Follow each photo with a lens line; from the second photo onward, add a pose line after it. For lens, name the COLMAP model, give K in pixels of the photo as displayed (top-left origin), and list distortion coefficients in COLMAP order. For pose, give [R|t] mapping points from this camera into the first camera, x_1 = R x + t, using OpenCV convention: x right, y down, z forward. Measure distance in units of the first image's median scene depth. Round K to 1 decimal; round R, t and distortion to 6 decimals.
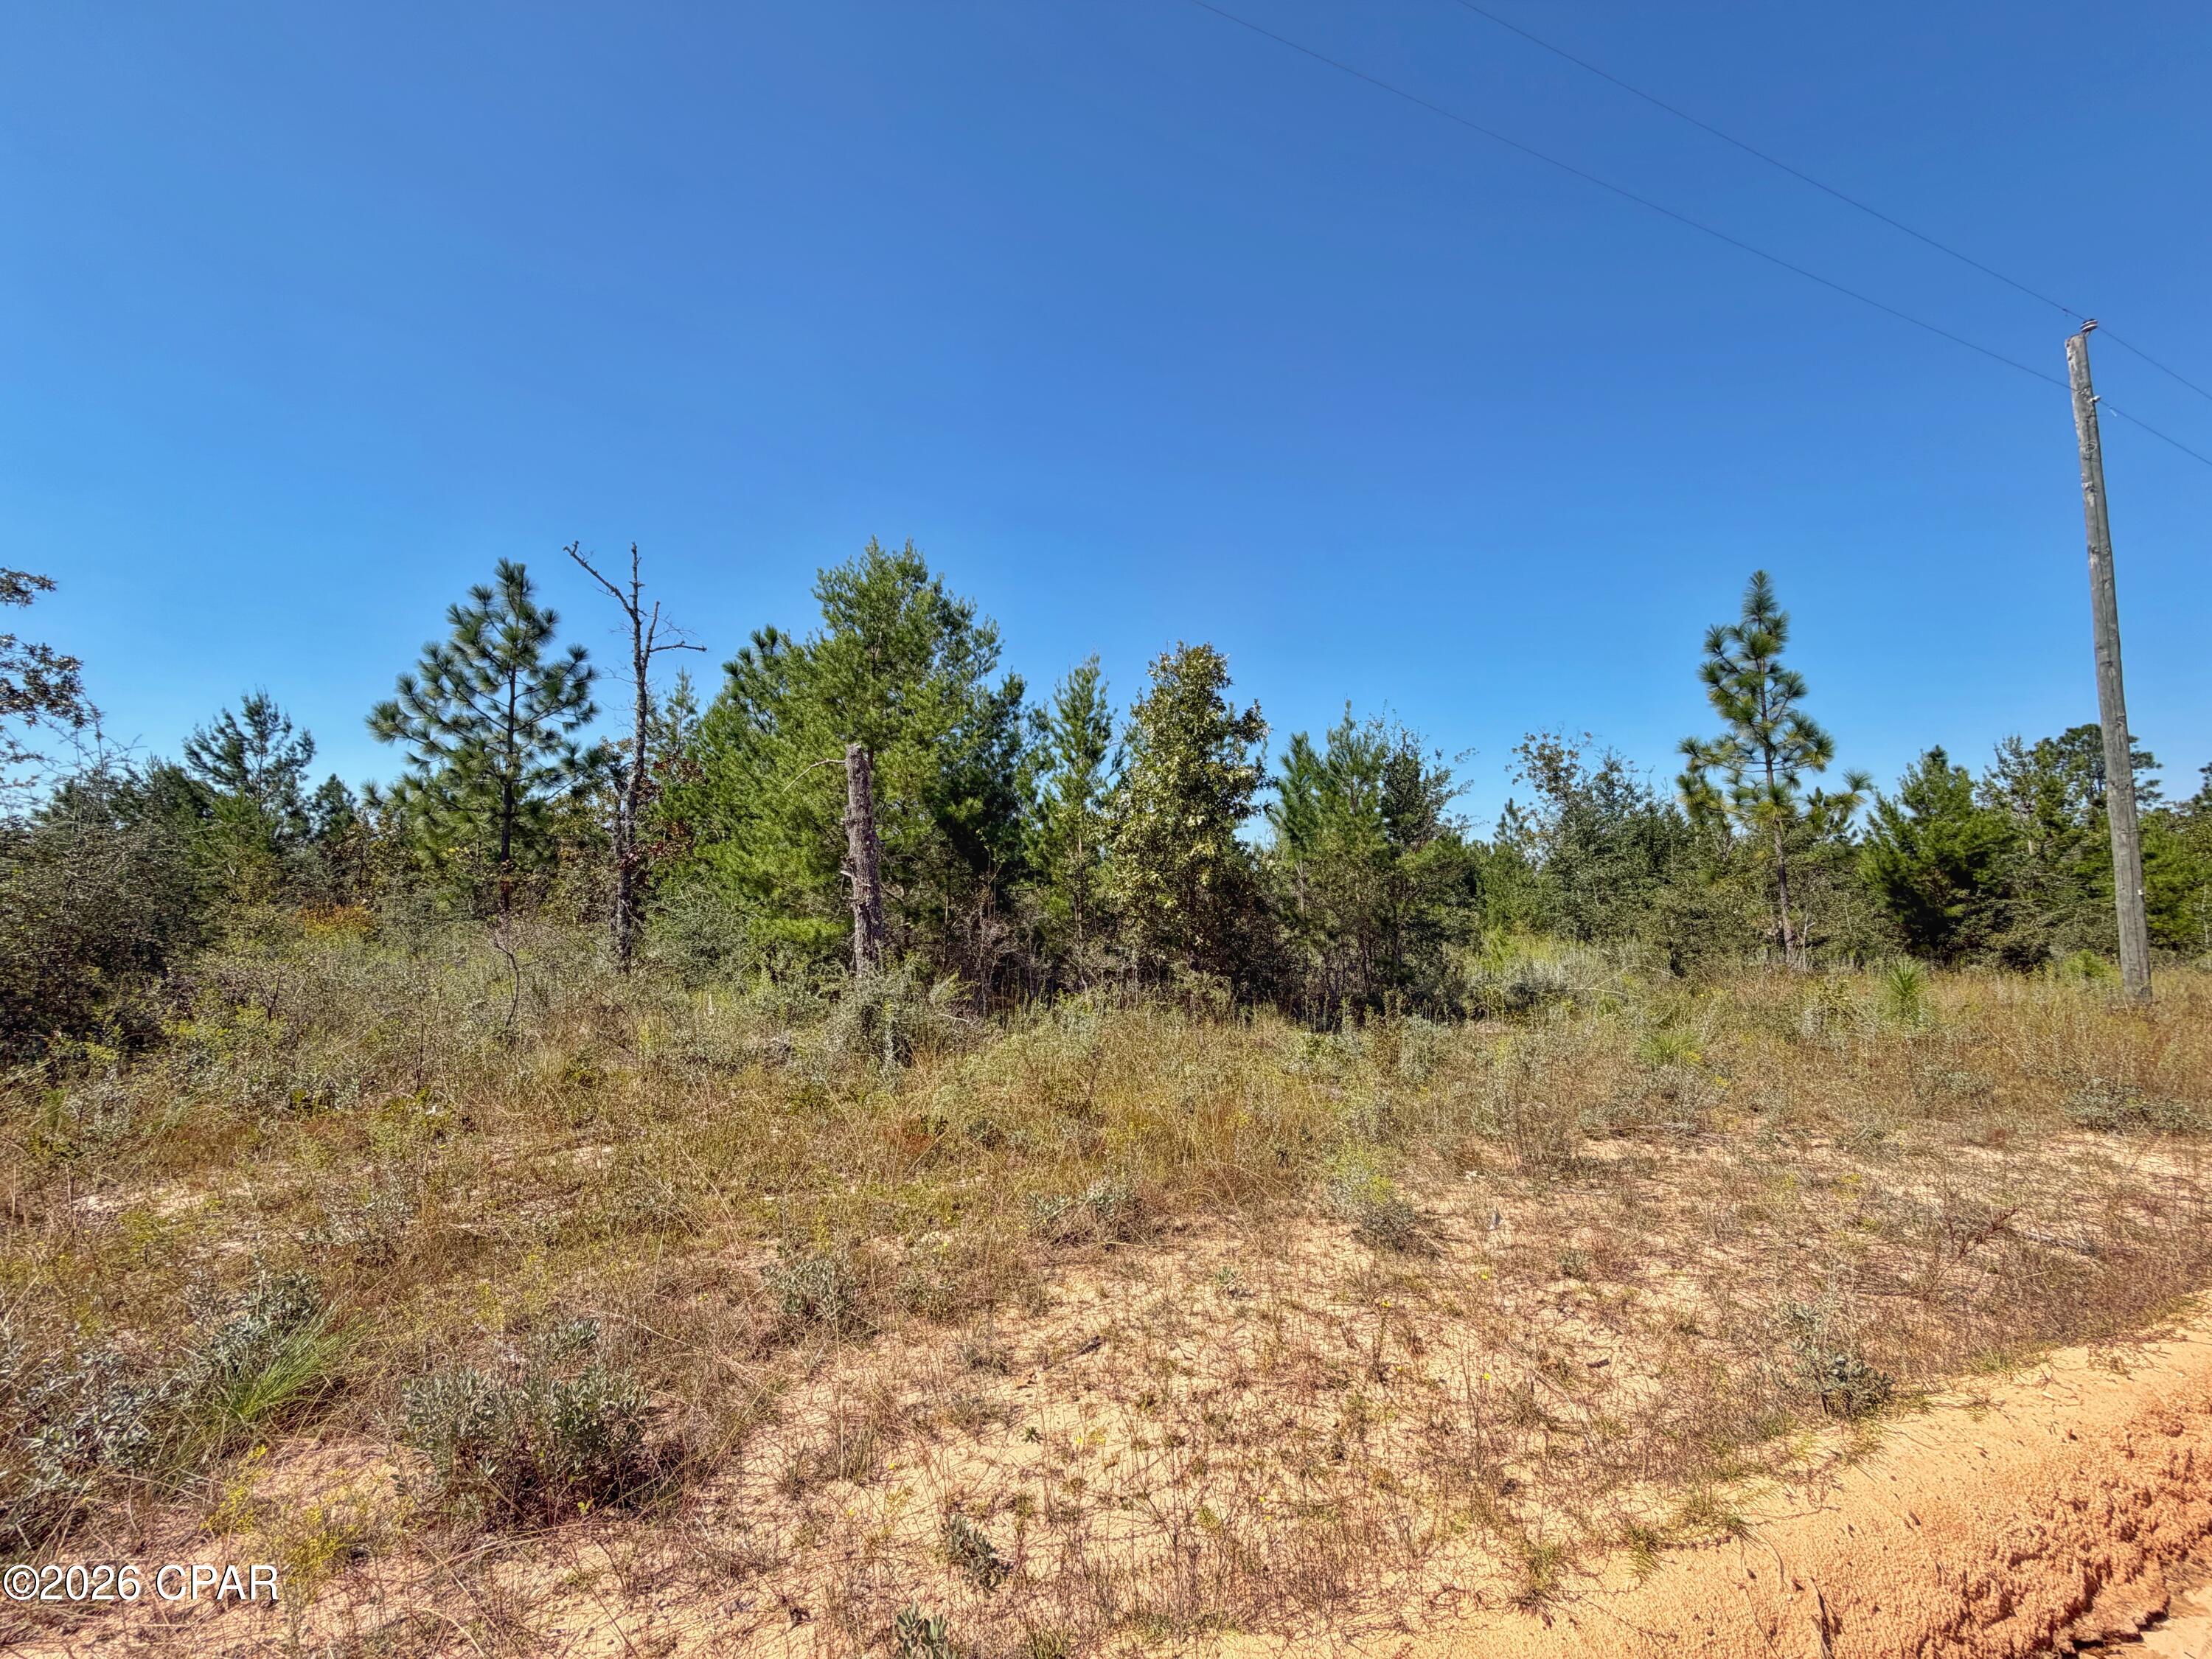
lens RADIAL K [[878.3, 0, 1107.6], [0, 878.3, 822.0], [0, 0, 1]] dist [0.002020, -0.000042]
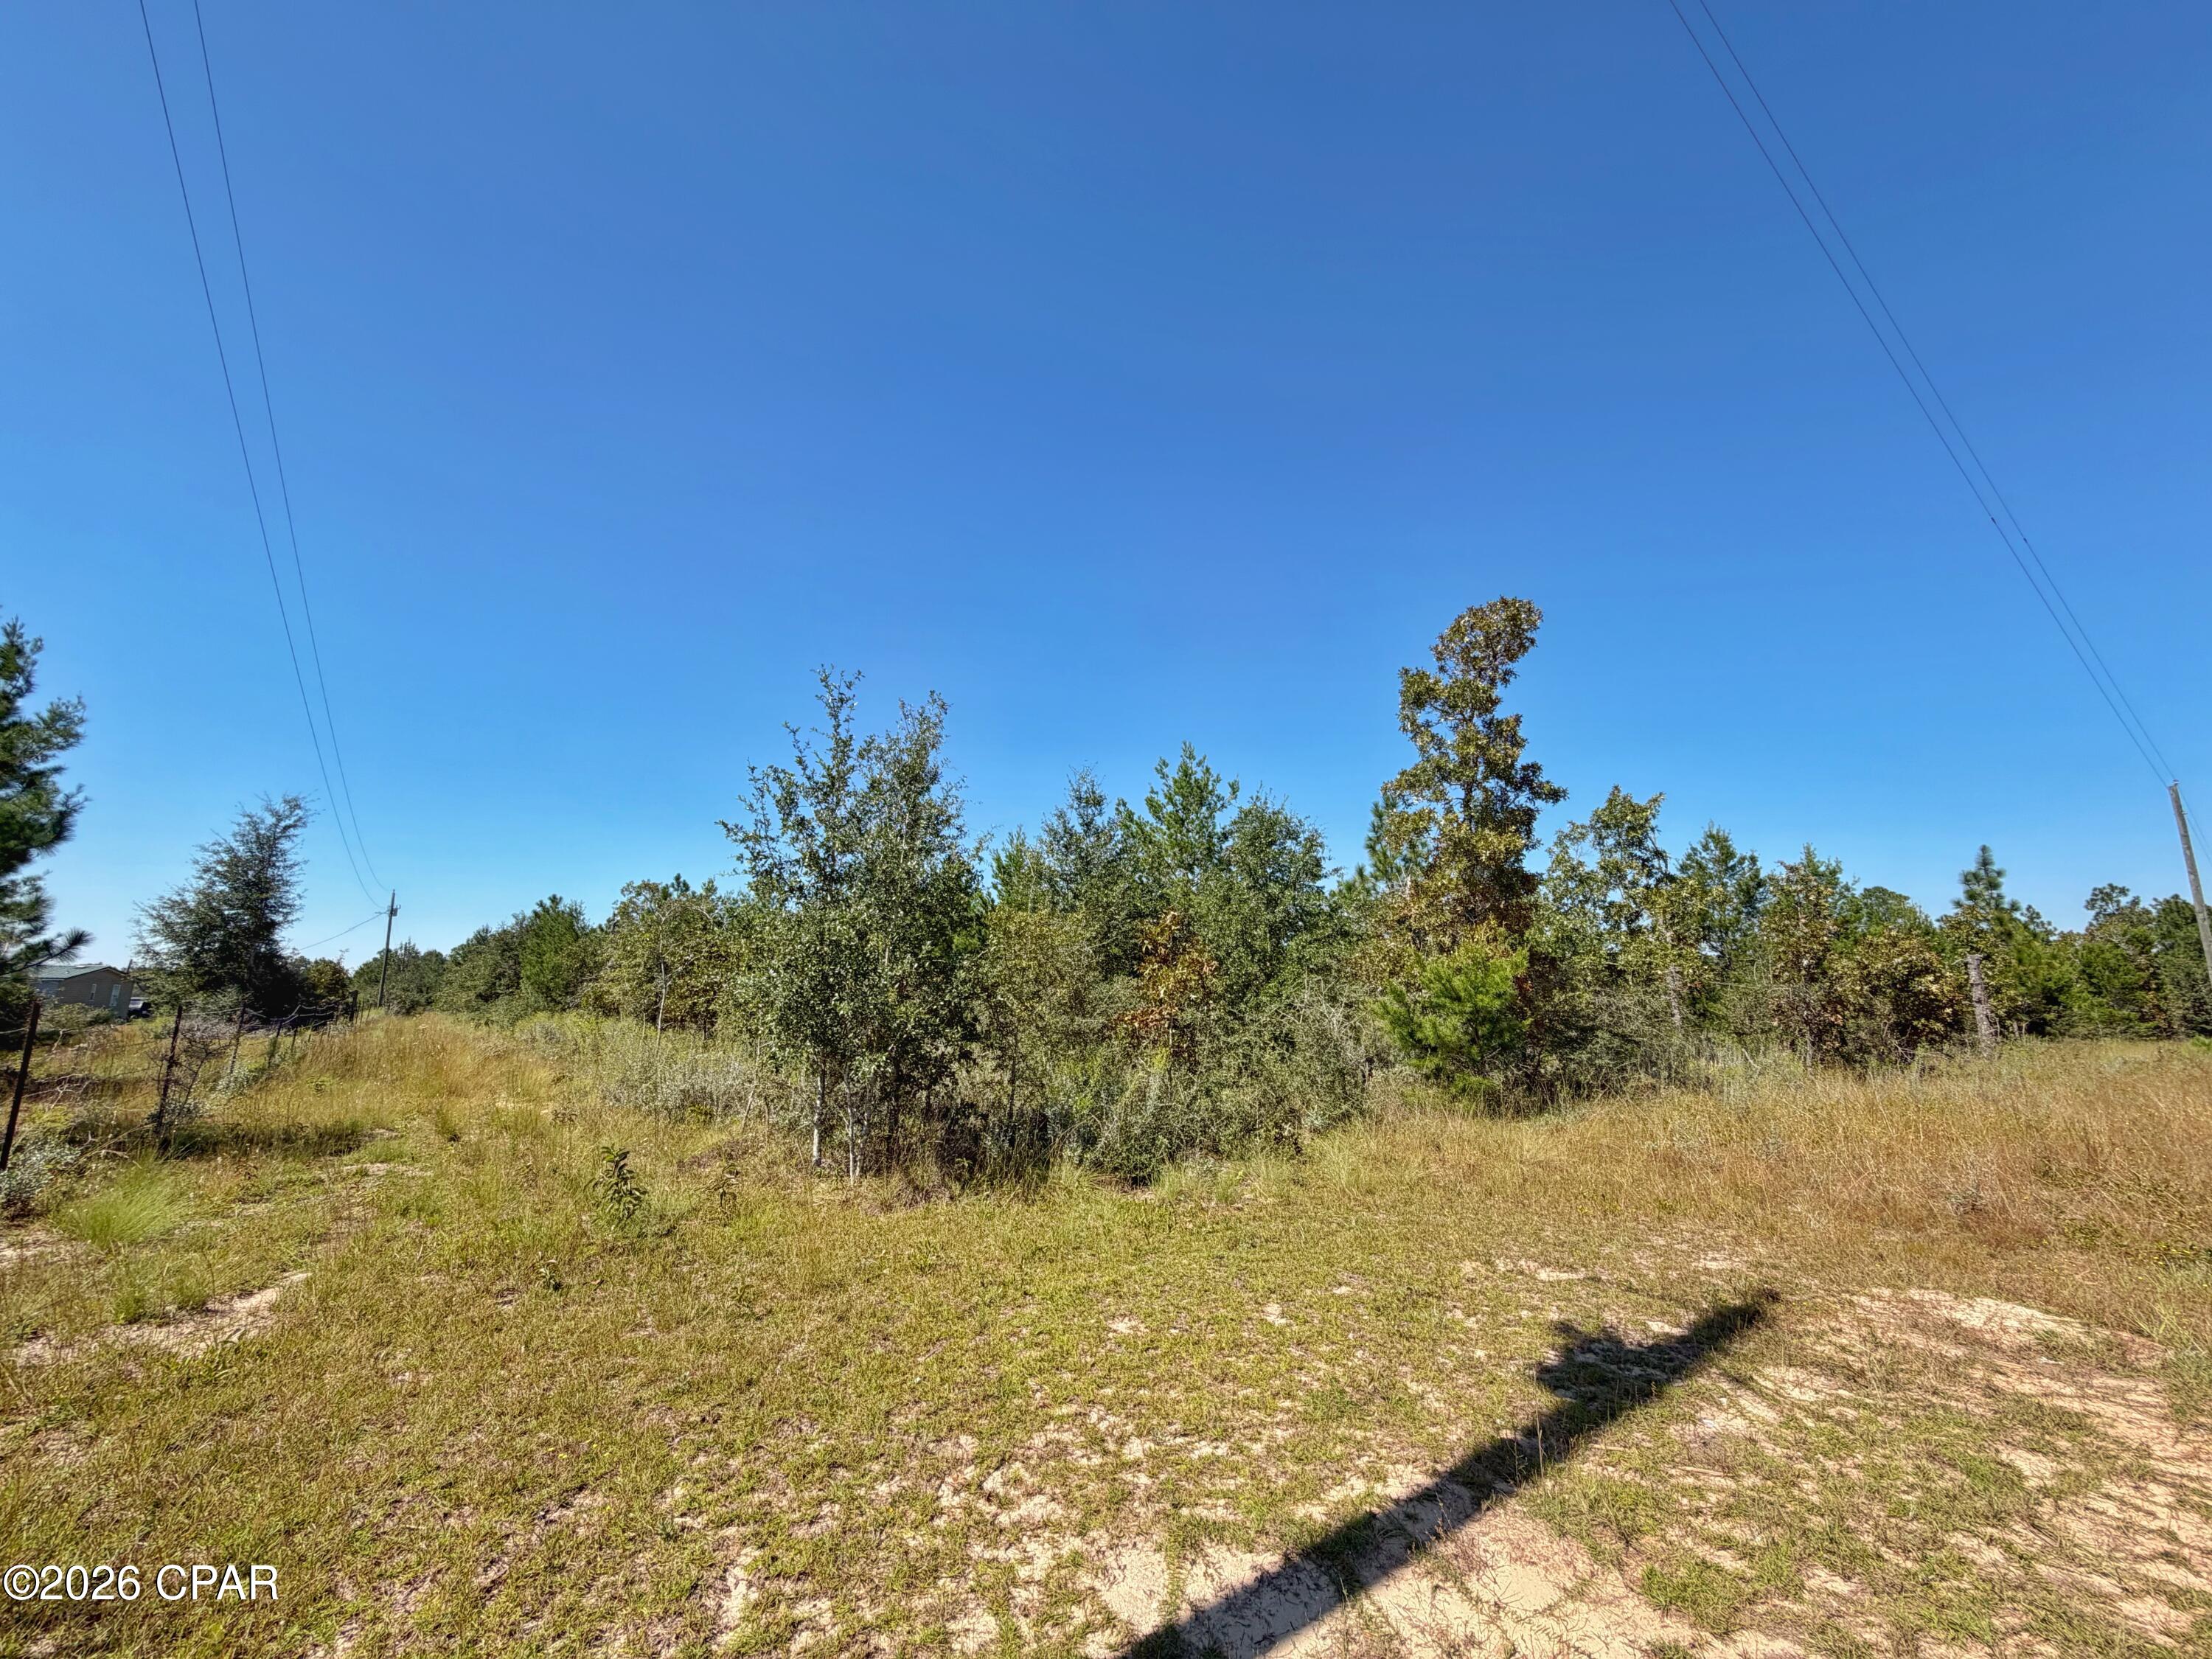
lens RADIAL K [[878.3, 0, 1104.3], [0, 878.3, 840.0], [0, 0, 1]] dist [0.002020, -0.000042]
pose [[0.971118, 0.054340, 0.232330, -1.660098], [-0.035772, 0.995874, -0.083399, -0.055459], [-0.235903, 0.072680, 0.969055, -0.475897]]
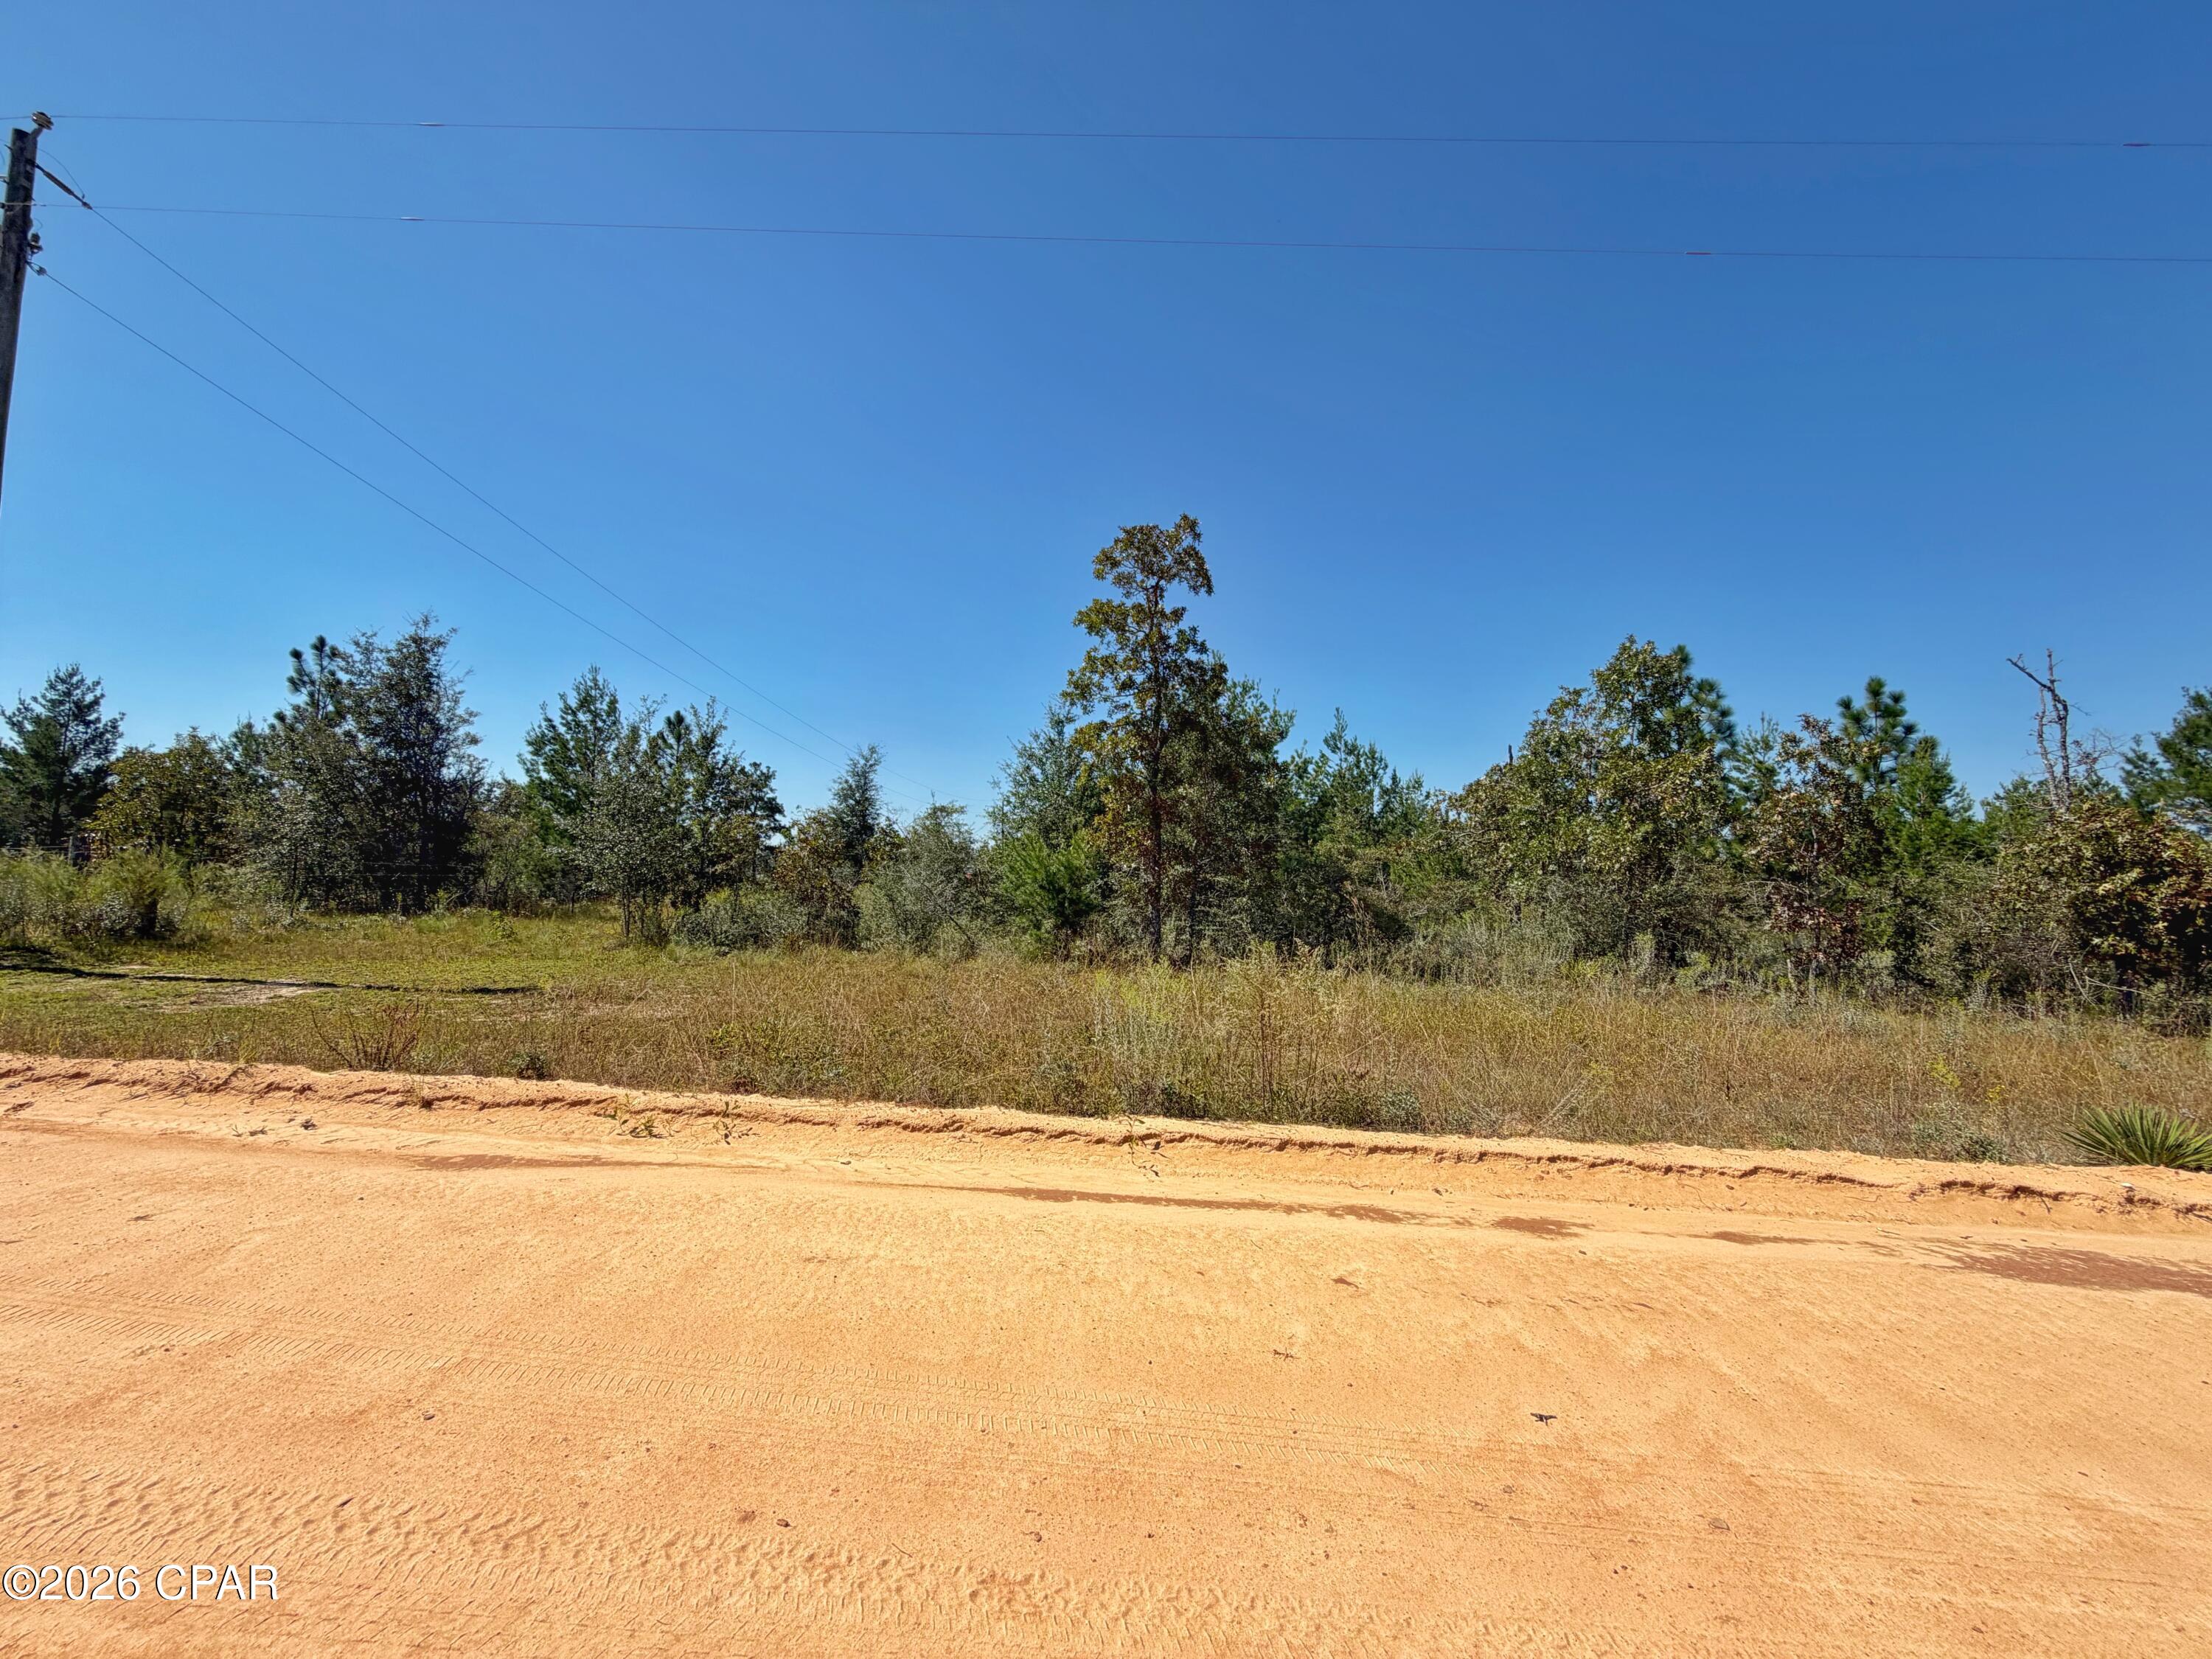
lens RADIAL K [[878.3, 0, 1098.0], [0, 878.3, 833.5], [0, 0, 1]] dist [0.002020, -0.000042]
pose [[0.899000, 0.018017, -0.437577, -0.928123], [0.001487, 0.999022, 0.044190, -0.074068], [0.437946, -0.040377, 0.898094, -0.615714]]
